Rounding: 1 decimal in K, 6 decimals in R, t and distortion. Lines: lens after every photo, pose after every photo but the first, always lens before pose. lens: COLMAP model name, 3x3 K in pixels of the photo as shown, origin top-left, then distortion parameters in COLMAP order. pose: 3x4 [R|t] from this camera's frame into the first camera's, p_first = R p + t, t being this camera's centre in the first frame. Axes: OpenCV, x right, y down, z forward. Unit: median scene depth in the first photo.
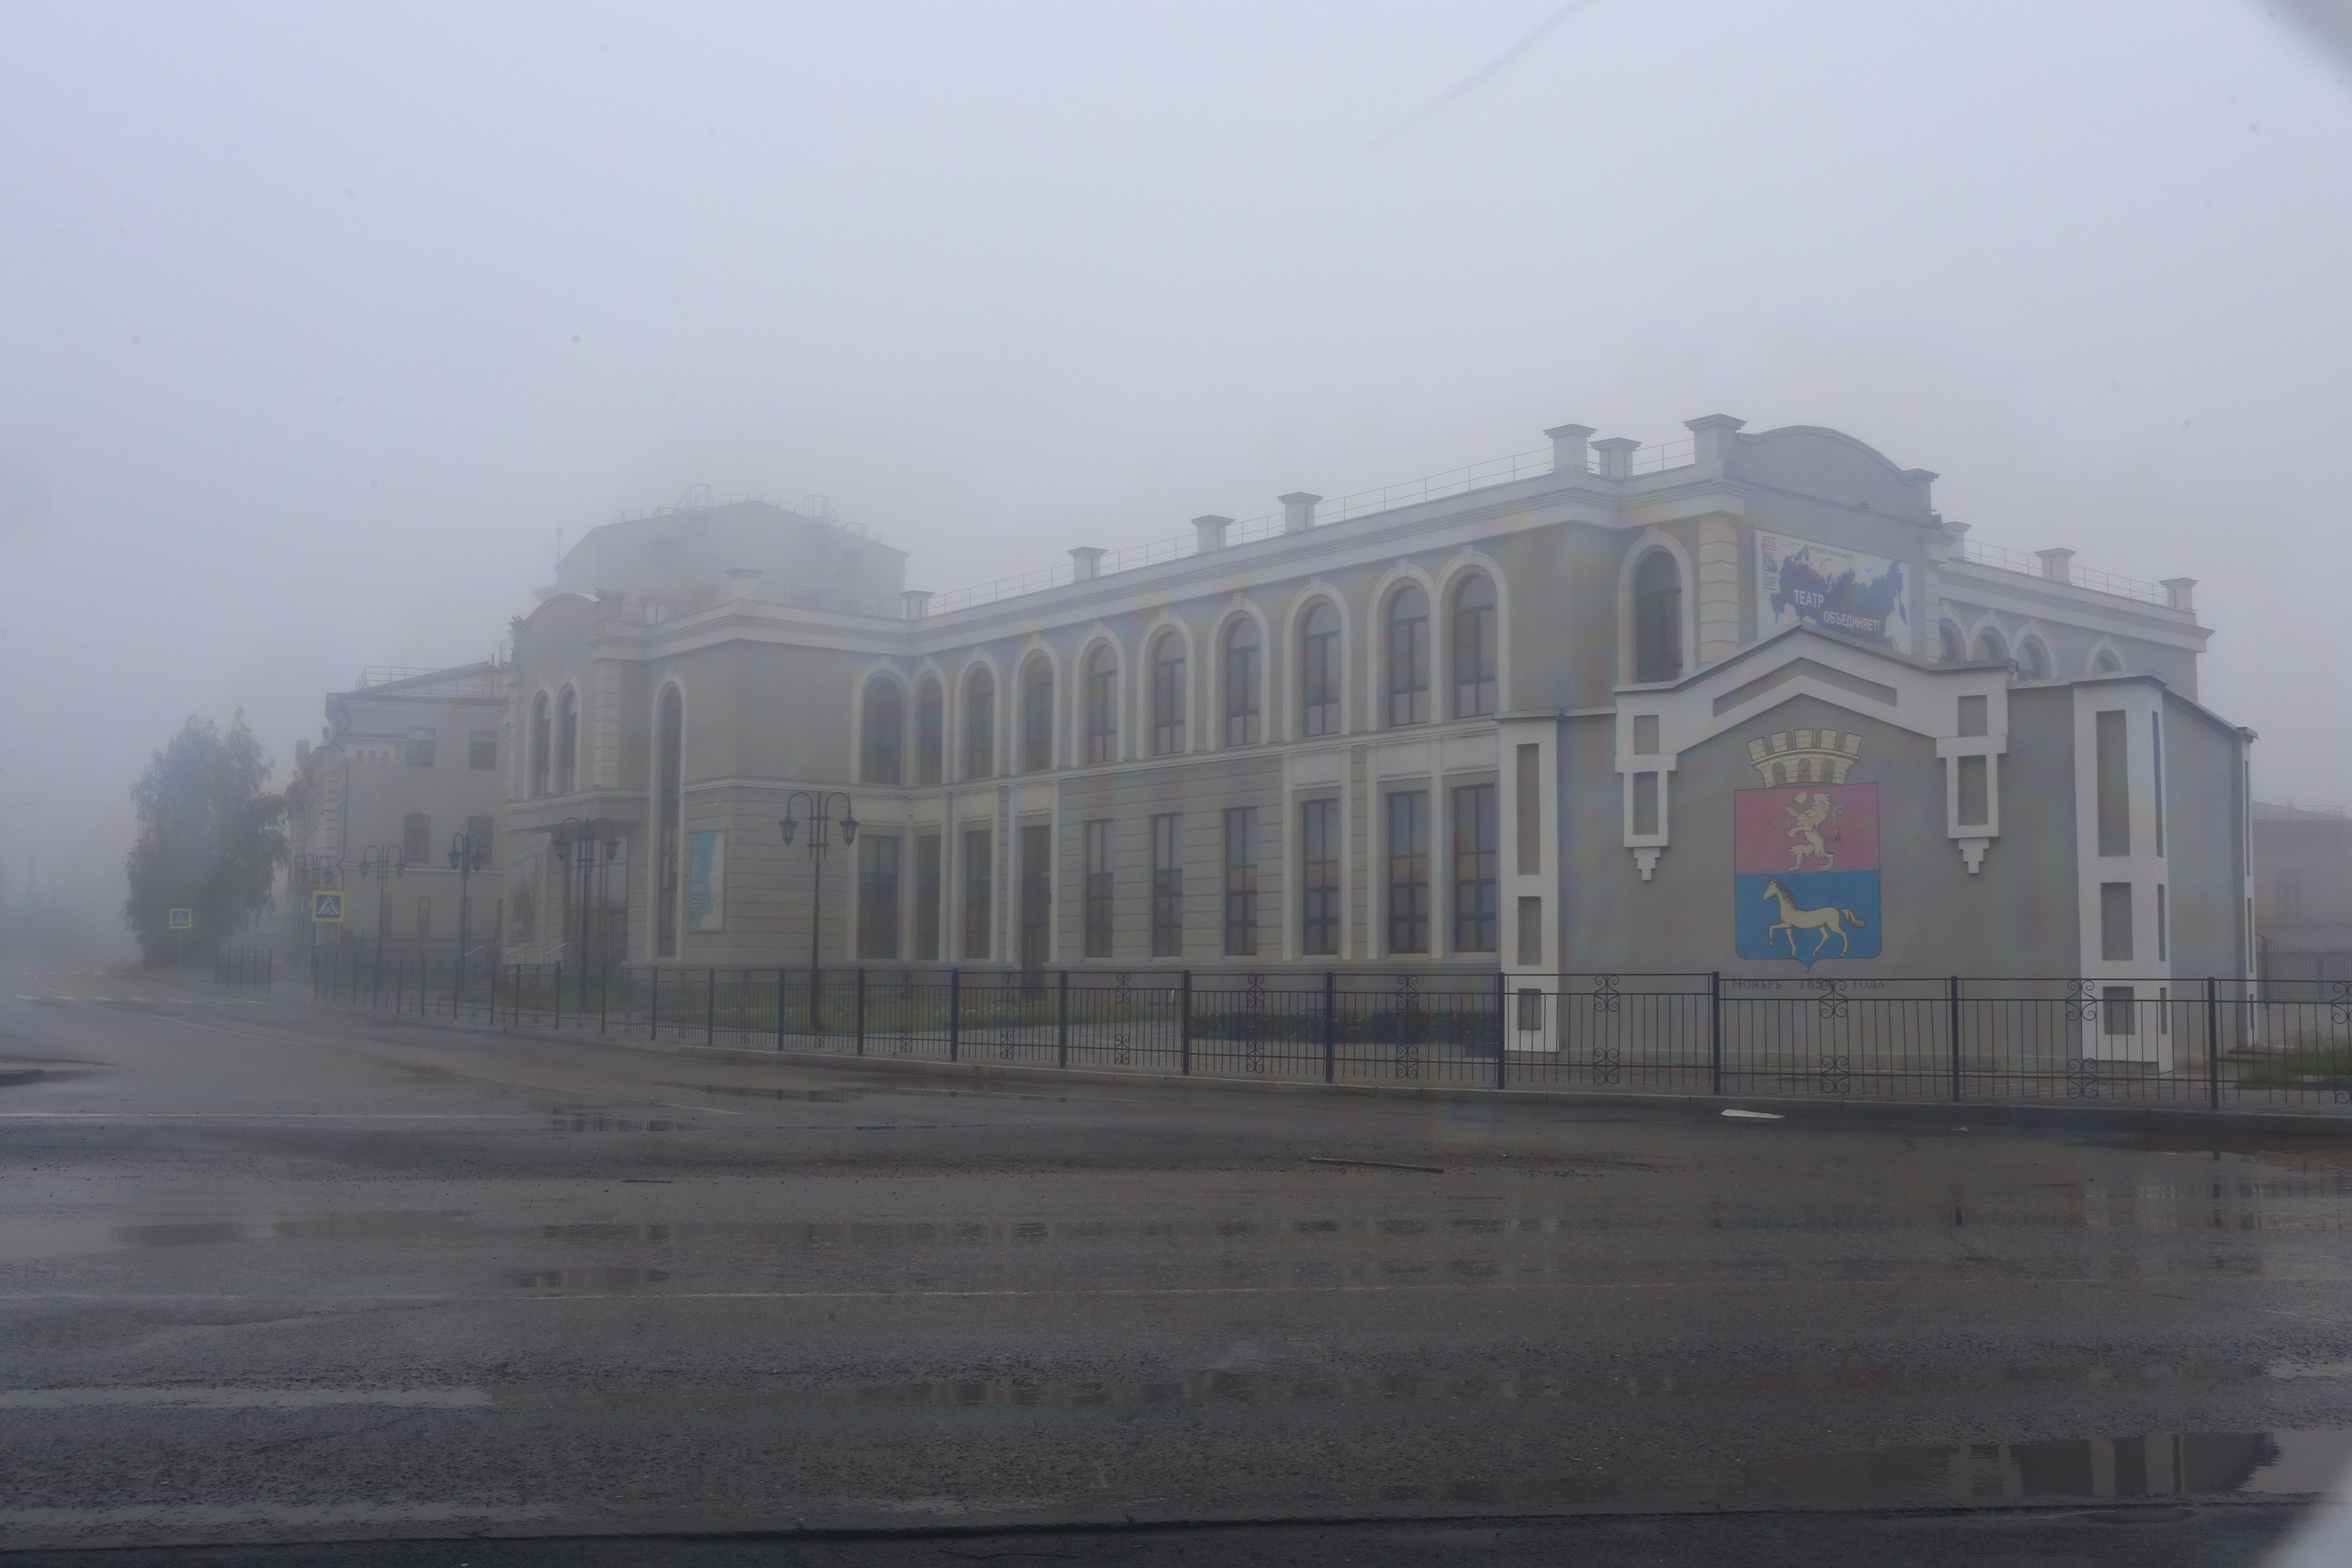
lens RADIAL K [[2323.0, 0, 1174.6], [0, 2323.0, 810.3], [0, 0, 1]] dist [-0.104053, 0.142280]
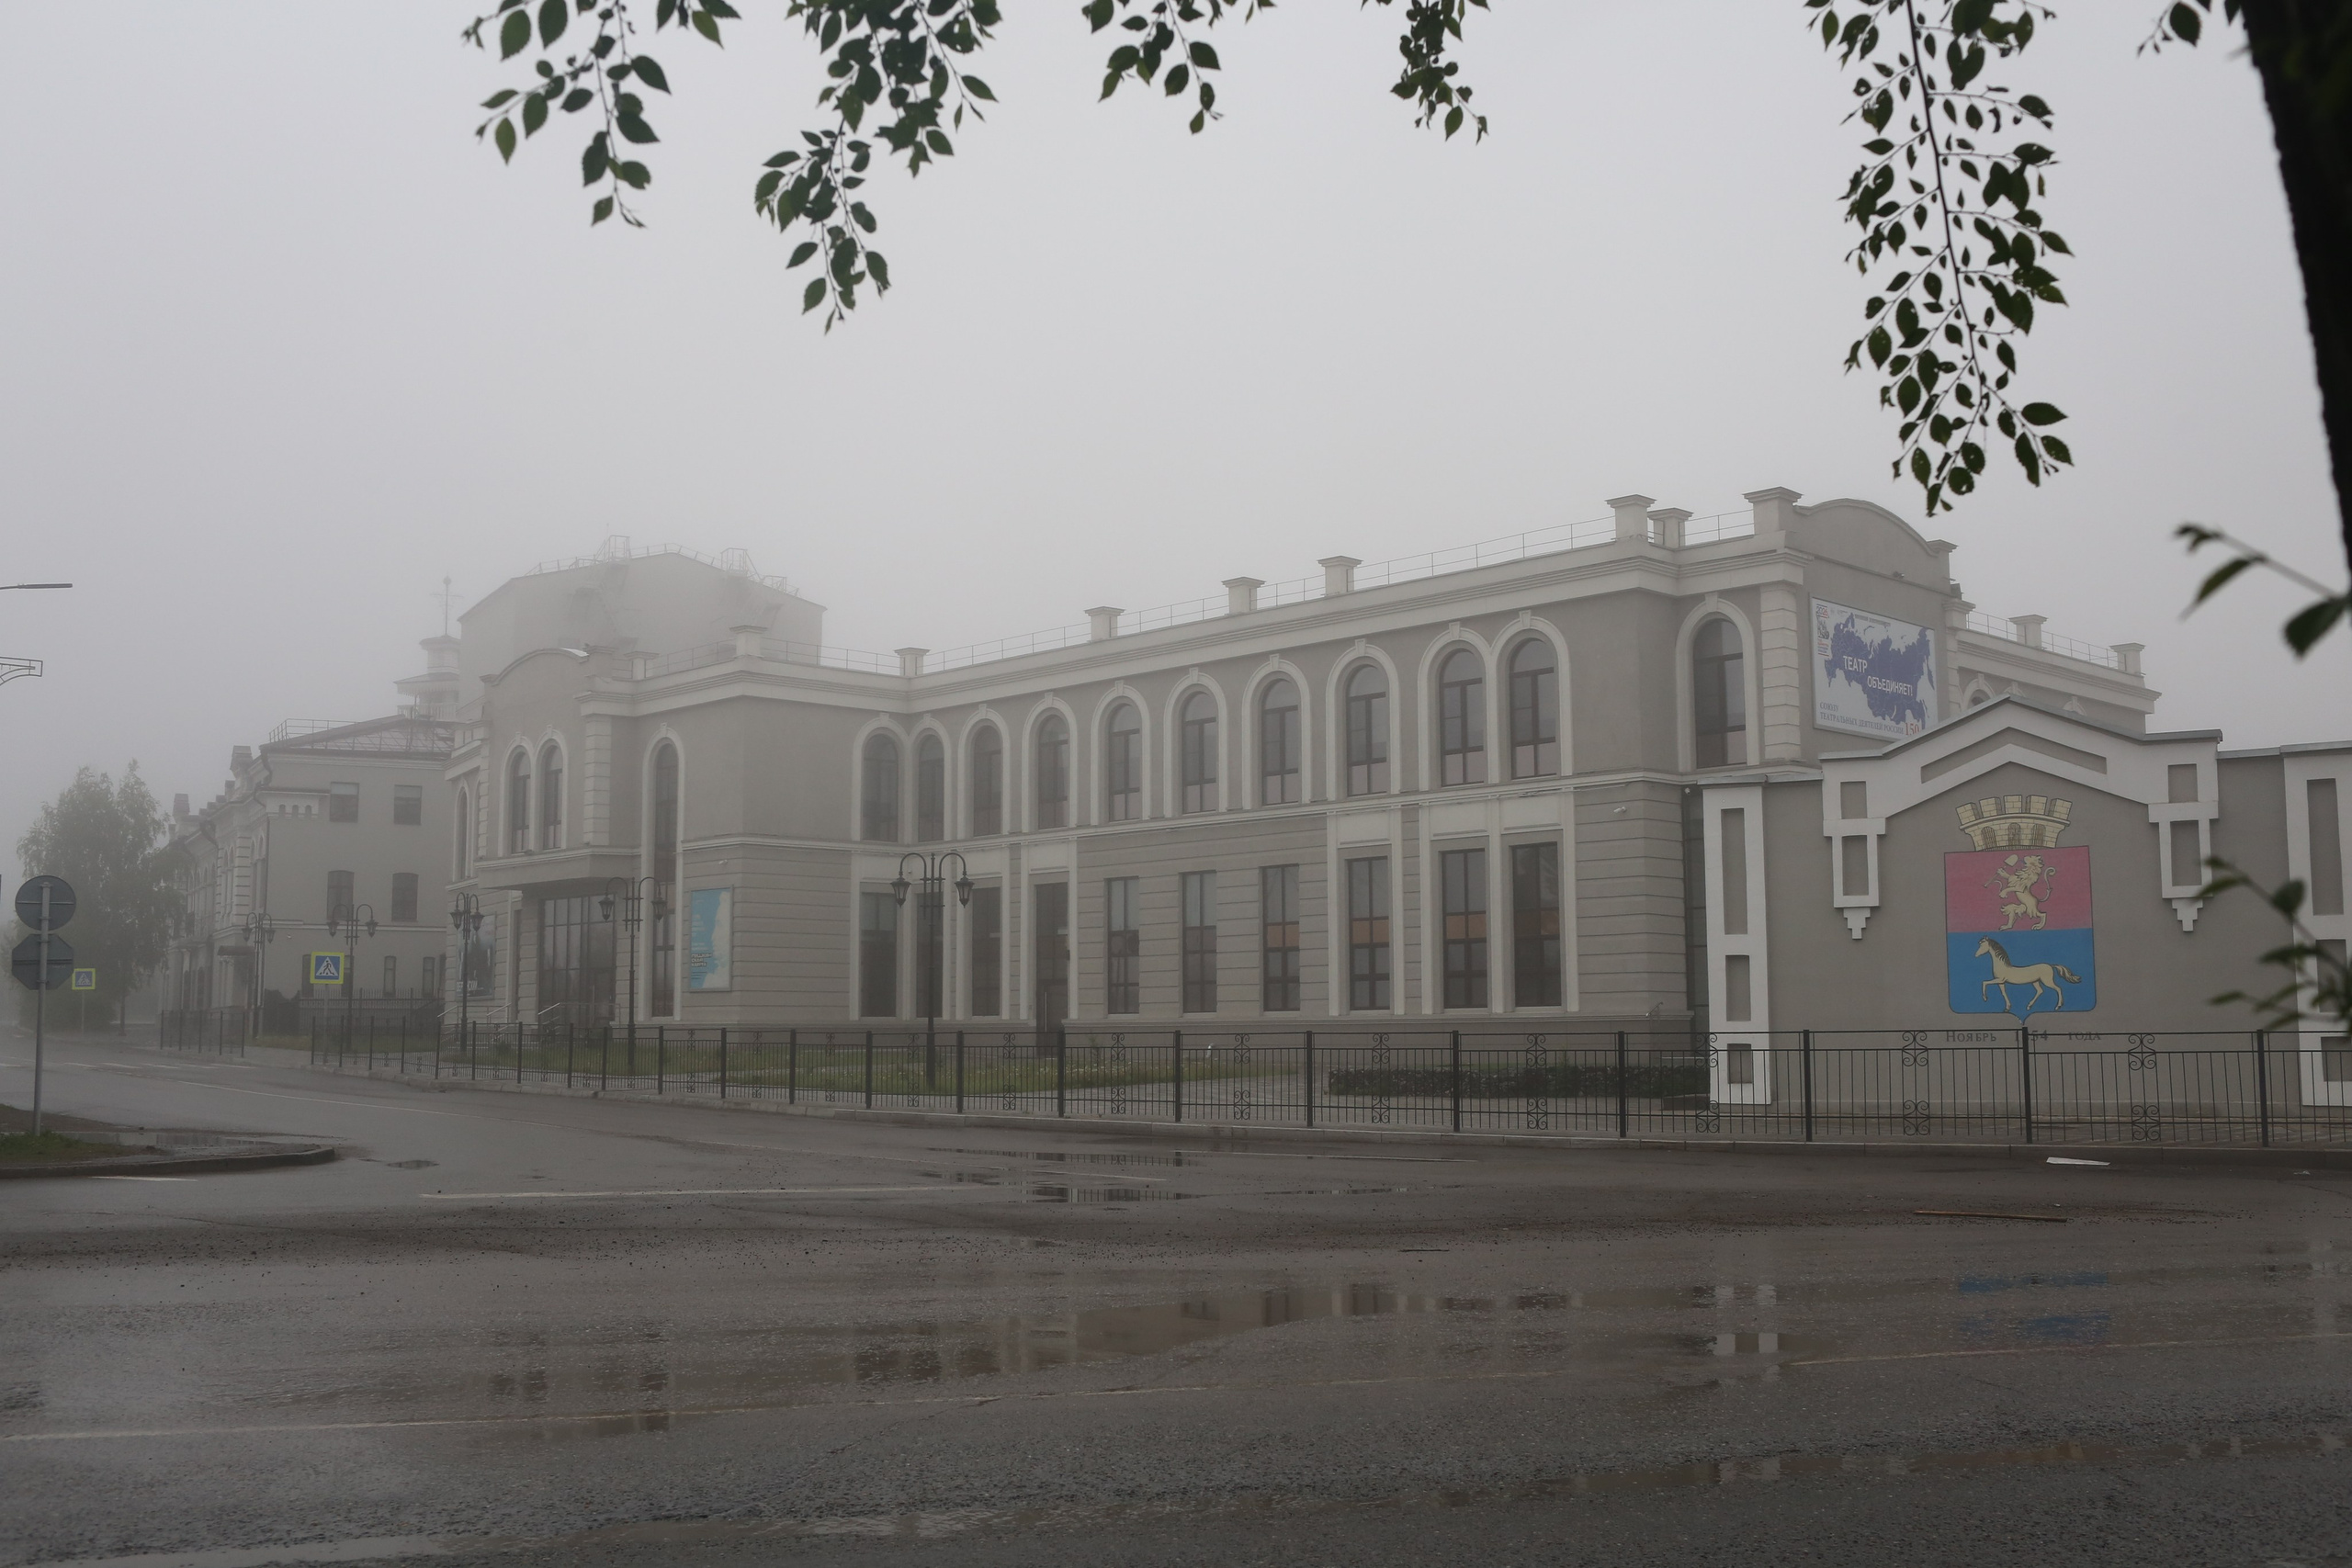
lens RADIAL K [[2323.0, 0, 1174.6], [0, 2323.0, 810.3], [0, 0, 1]] dist [-0.104053, 0.142280]
pose [[0.995466, -0.000276, 0.095119, -0.124677], [0.002327, 0.999767, -0.021448, -0.003891], [-0.095091, 0.021572, 0.995235, -0.006710]]
